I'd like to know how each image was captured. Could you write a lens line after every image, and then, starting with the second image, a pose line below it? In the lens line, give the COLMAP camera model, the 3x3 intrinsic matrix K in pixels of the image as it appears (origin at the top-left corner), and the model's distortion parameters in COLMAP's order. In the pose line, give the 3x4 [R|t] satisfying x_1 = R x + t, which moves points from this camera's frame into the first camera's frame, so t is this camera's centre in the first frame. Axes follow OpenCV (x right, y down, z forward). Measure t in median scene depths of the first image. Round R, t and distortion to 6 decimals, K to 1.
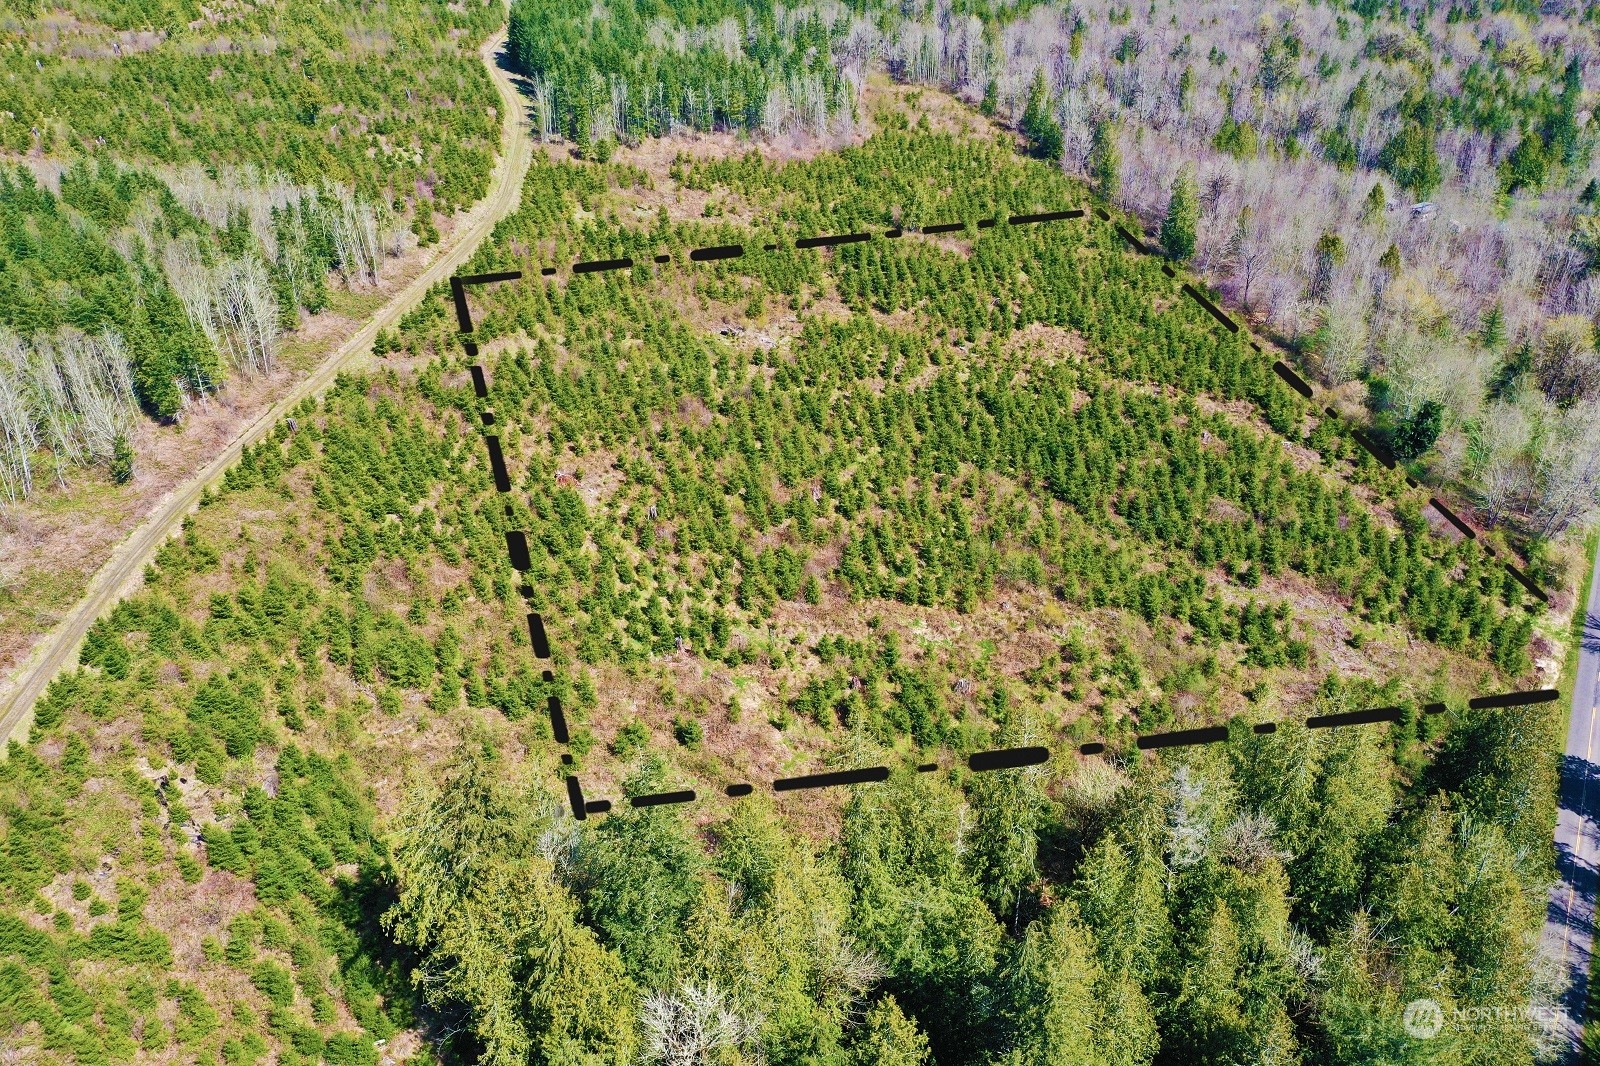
lens RADIAL K [[1277.8, 0, 800.0], [0, 1277.8, 533.0], [0, 0, 1]] dist [0.006715, 0.002933]
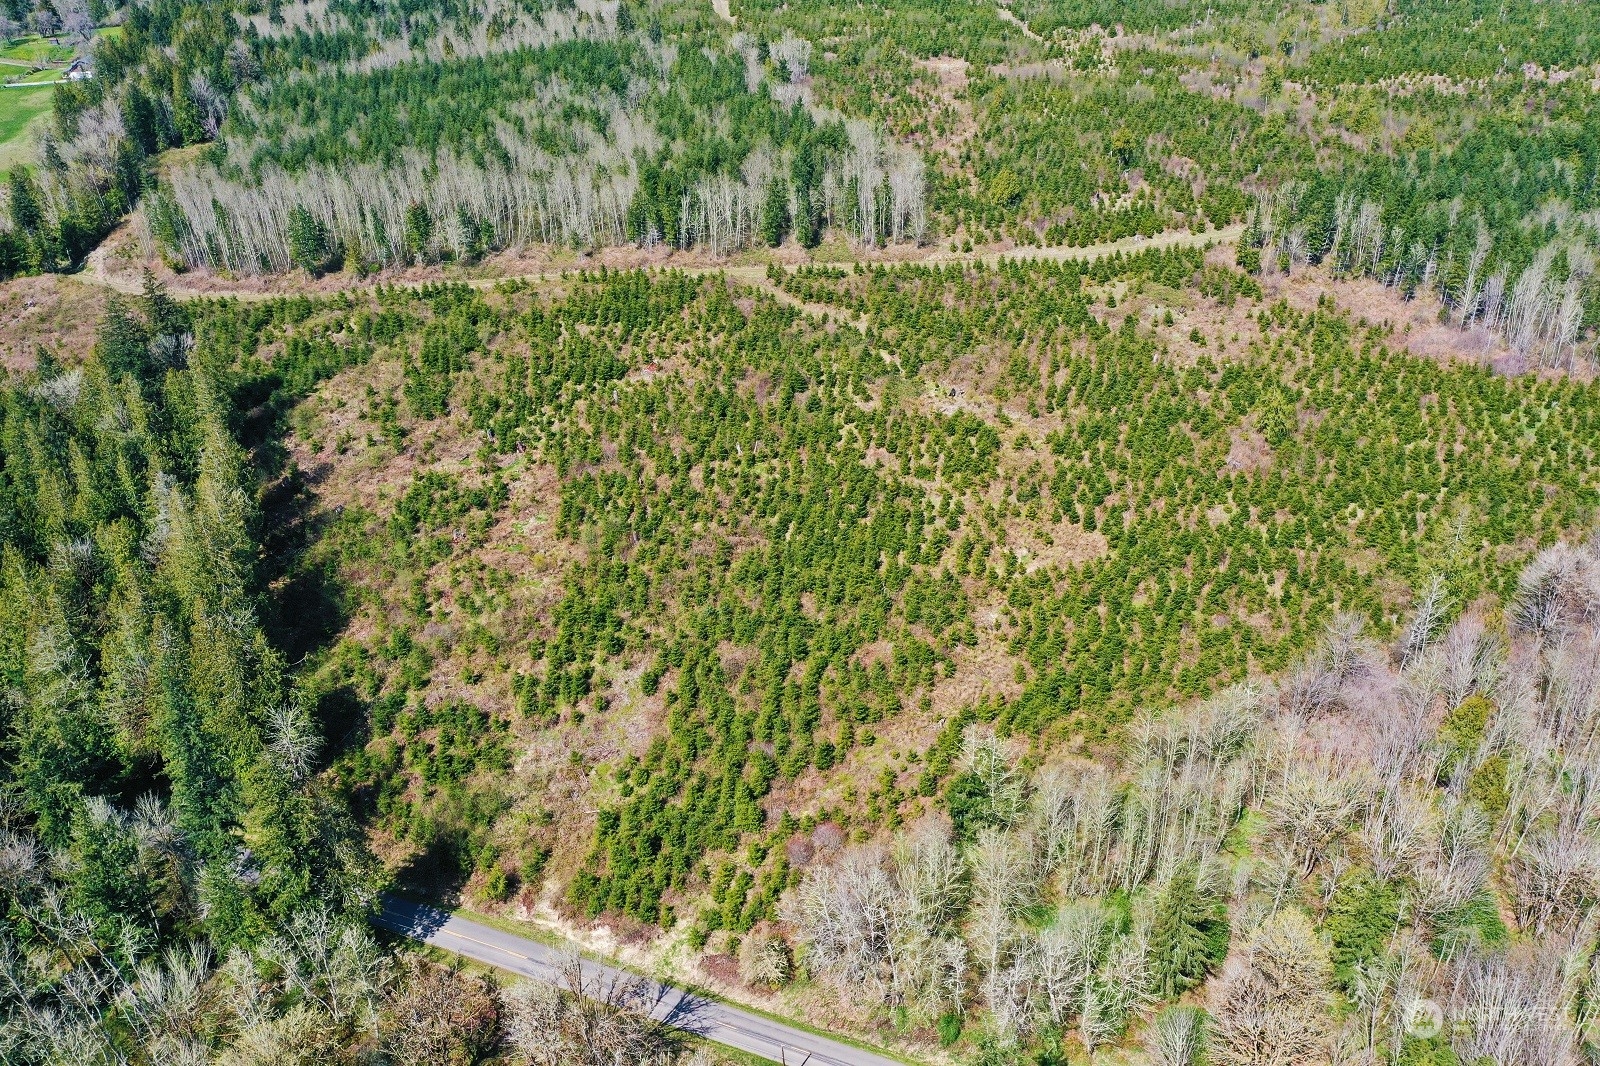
lens RADIAL K [[1277.8, 0, 800.0], [0, 1277.8, 533.0], [0, 0, 1]] dist [0.006715, 0.002933]
pose [[0.165206, 0.481138, -0.860937, 1.198320], [-0.506099, 0.790594, 0.344711, -0.480041], [0.846505, 0.378771, 0.374114, 0.663819]]
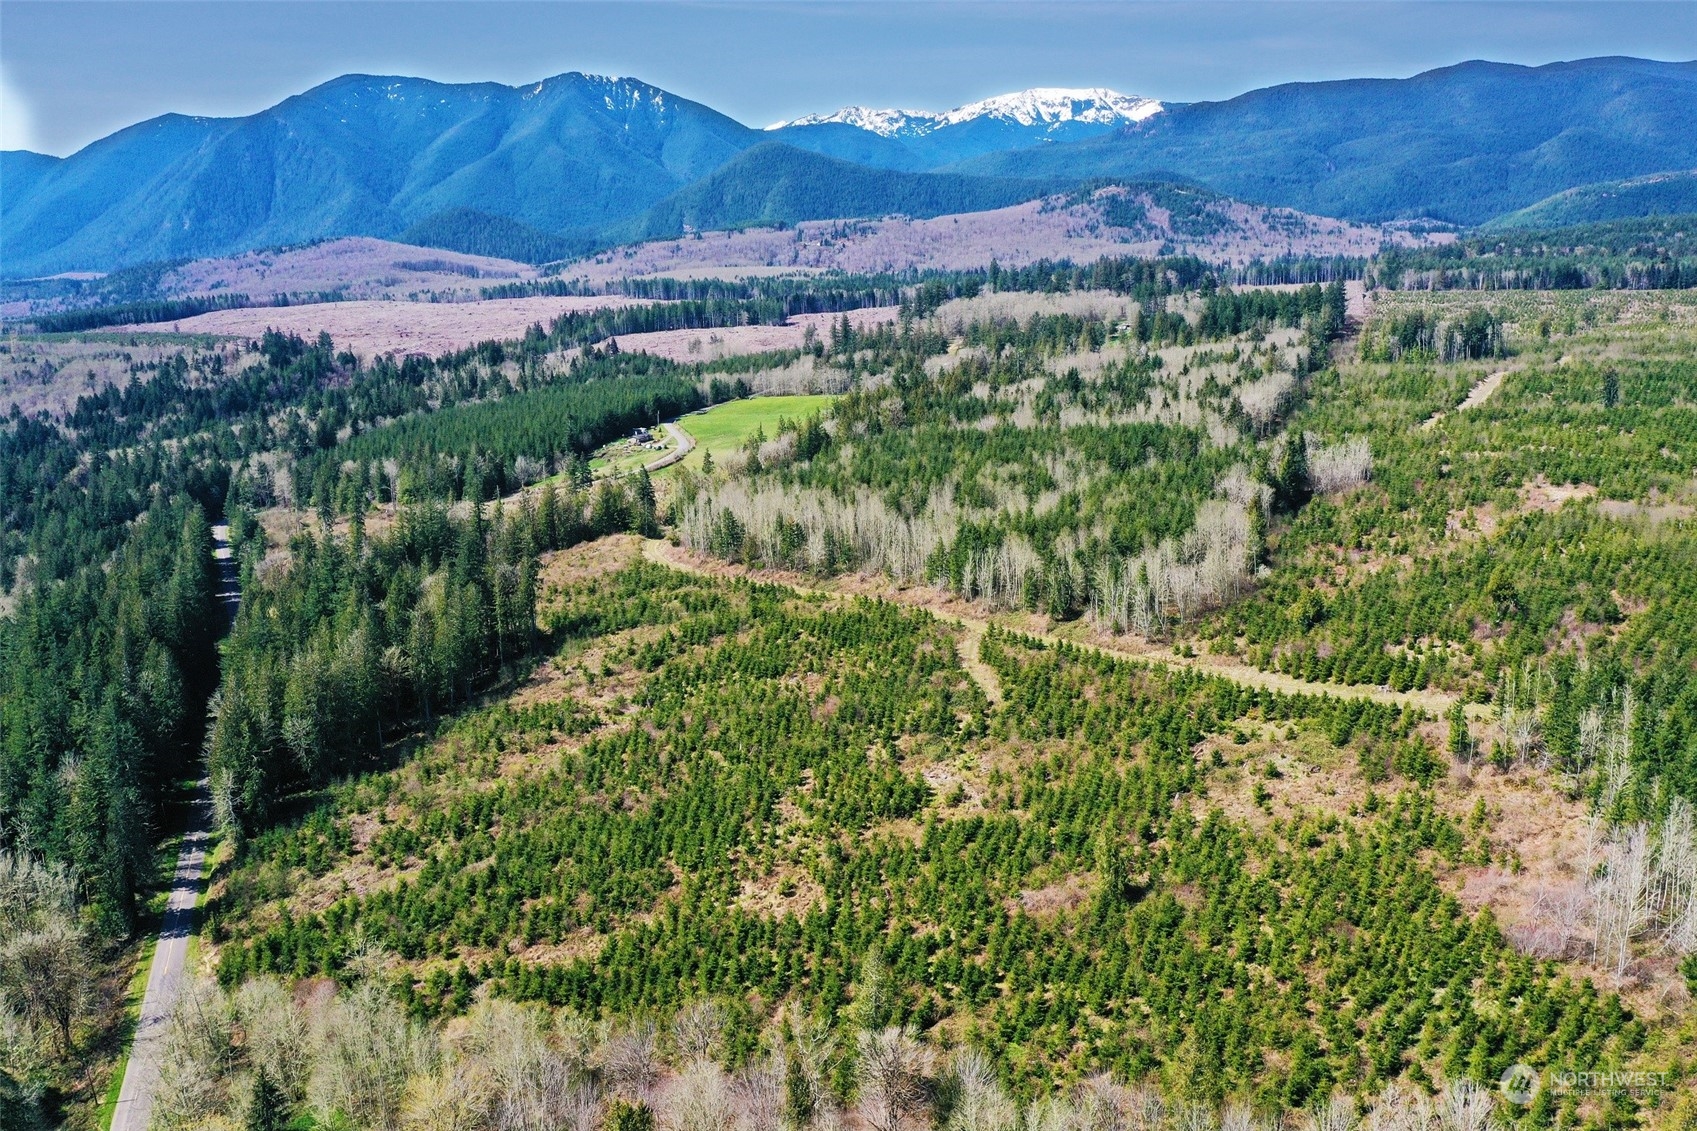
lens RADIAL K [[1355.3, 0, 848.5], [0, 1355.3, 565.5], [0, 0, 1]] dist [0.006715, 0.002933]
pose [[-0.619140, 0.187118, -0.762661, 1.063509], [-0.393141, 0.766863, 0.507307, -1.040310], [0.679783, 0.613928, -0.401232, 1.635533]]
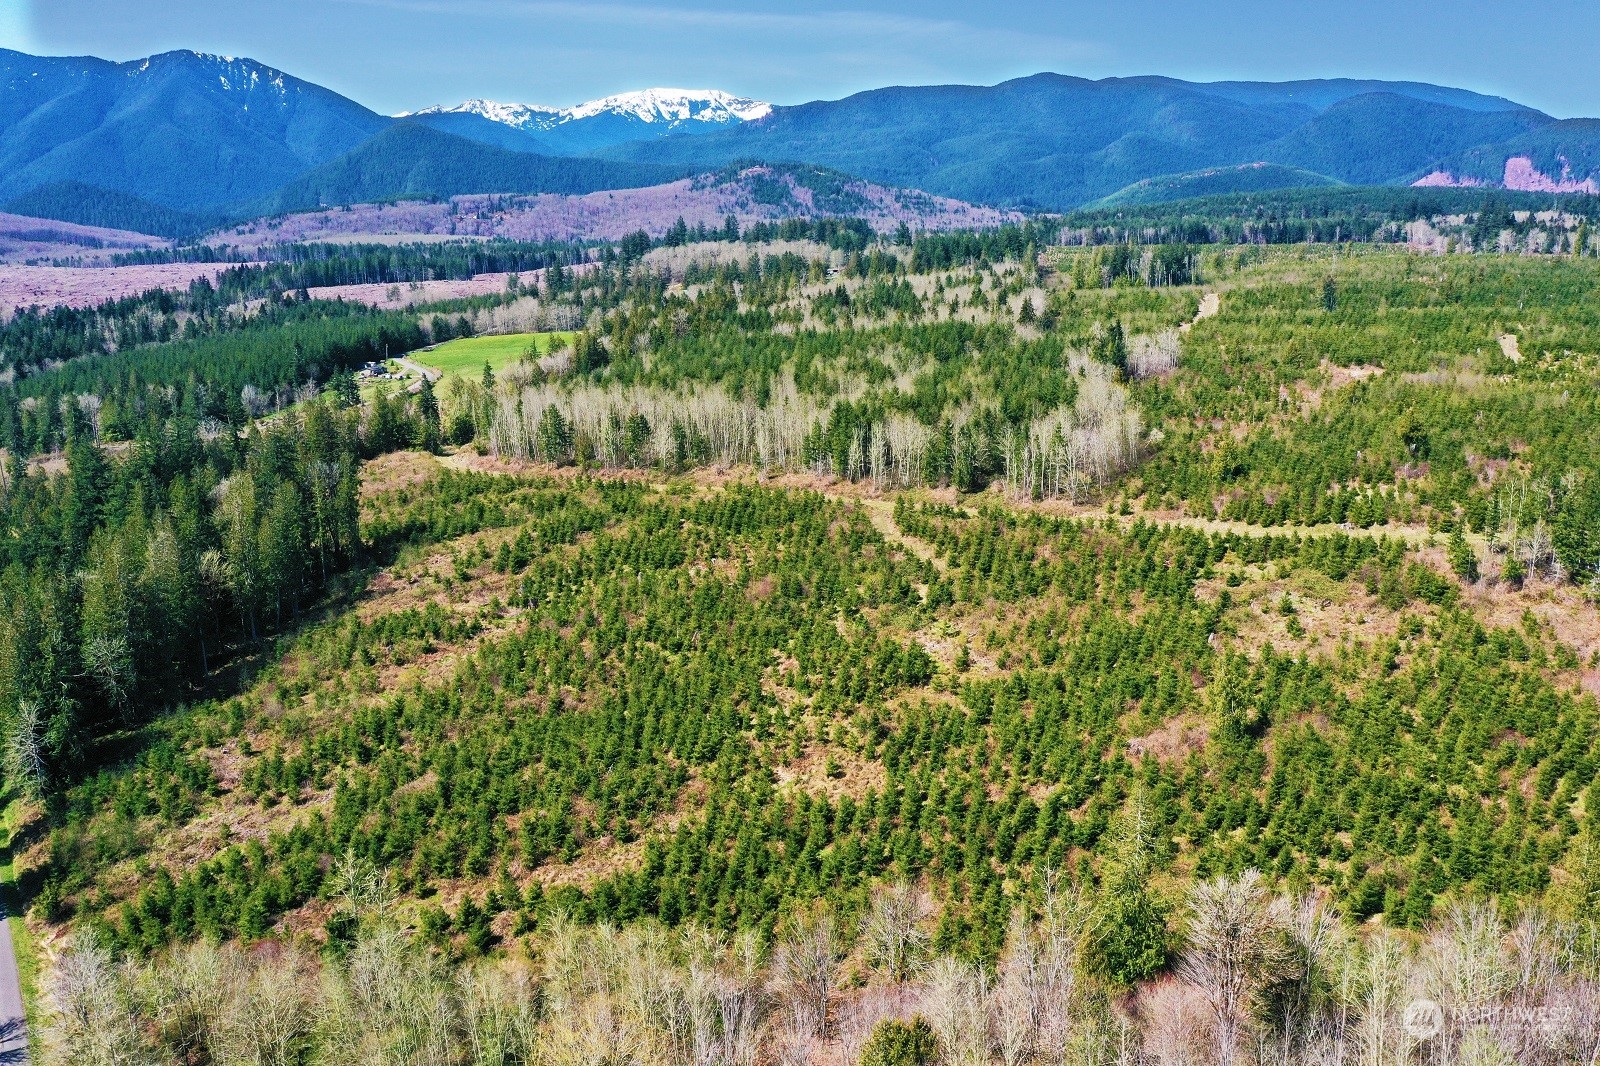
lens RADIAL K [[1277.8, 0, 800.0], [0, 1277.8, 533.0], [0, 0, 1]] dist [0.006715, 0.002933]
pose [[-0.410251, 0.206051, -0.888390, 1.047787], [-0.465573, 0.790315, 0.398302, -0.690939], [0.784178, 0.577015, -0.228296, 1.386690]]
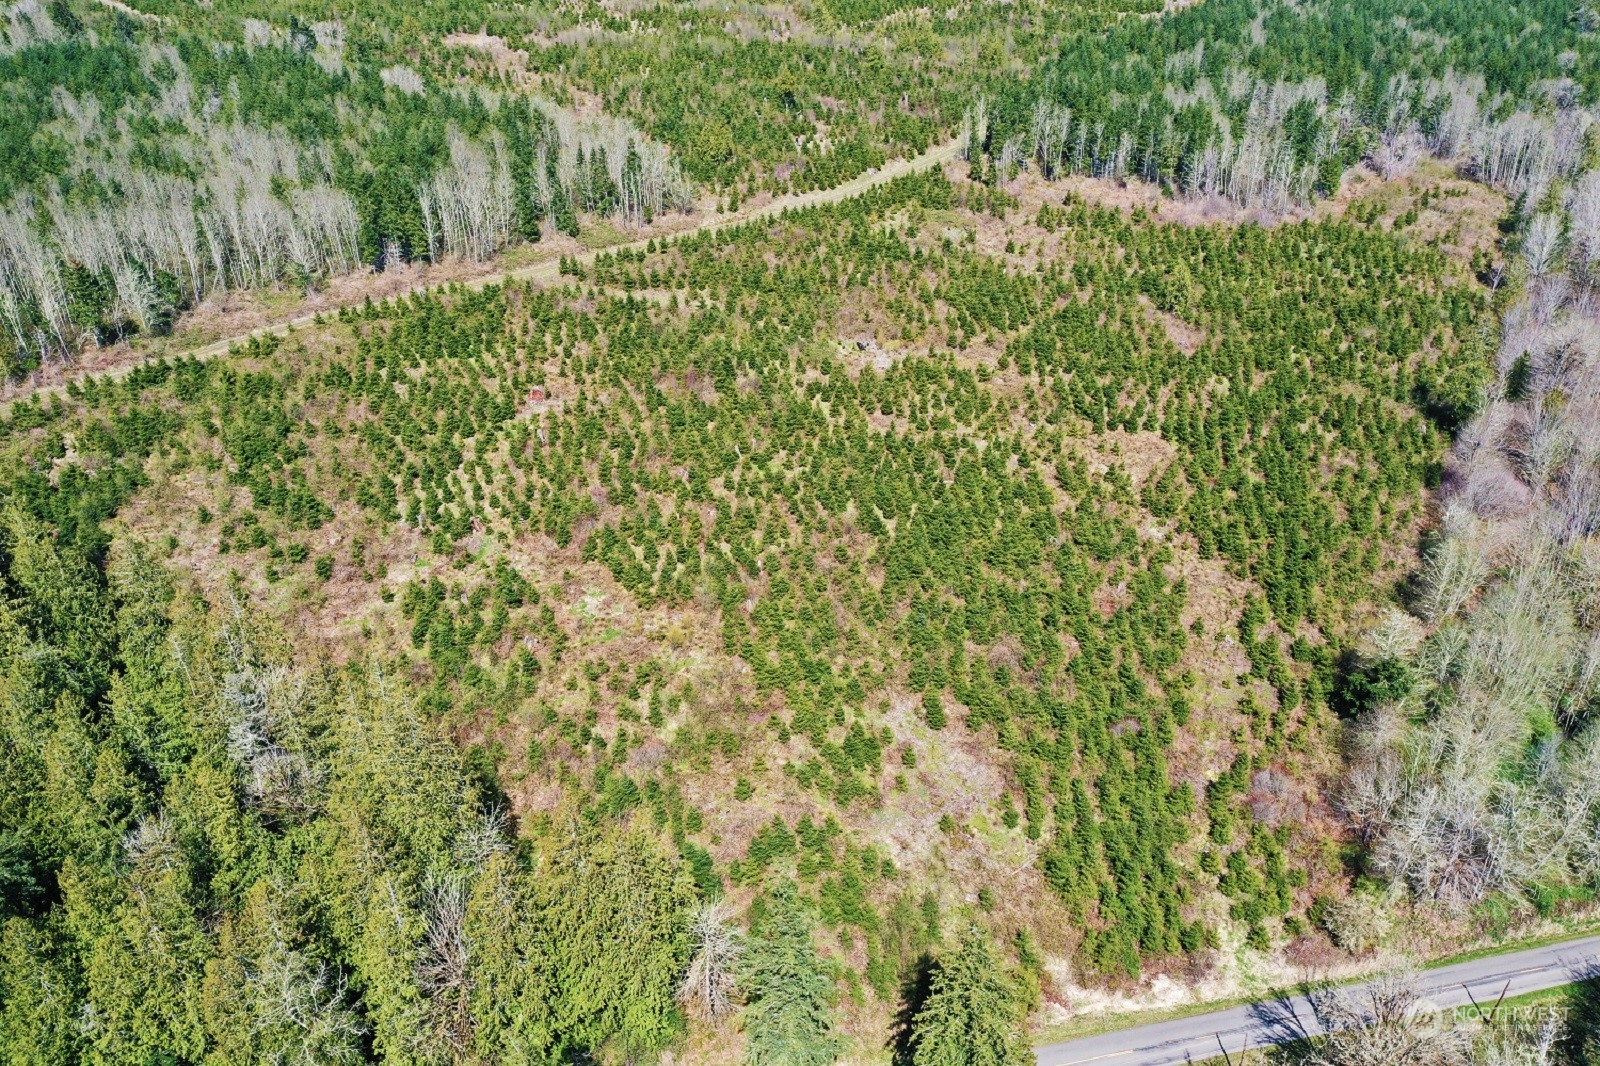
lens RADIAL K [[1277.8, 0, 800.0], [0, 1277.8, 533.0], [0, 0, 1]] dist [0.006715, 0.002933]
pose [[0.697744, 0.348393, -0.625920, 0.782648], [-0.365526, 0.924610, 0.107178, -0.139708], [0.616072, 0.154007, 0.772488, 0.244896]]
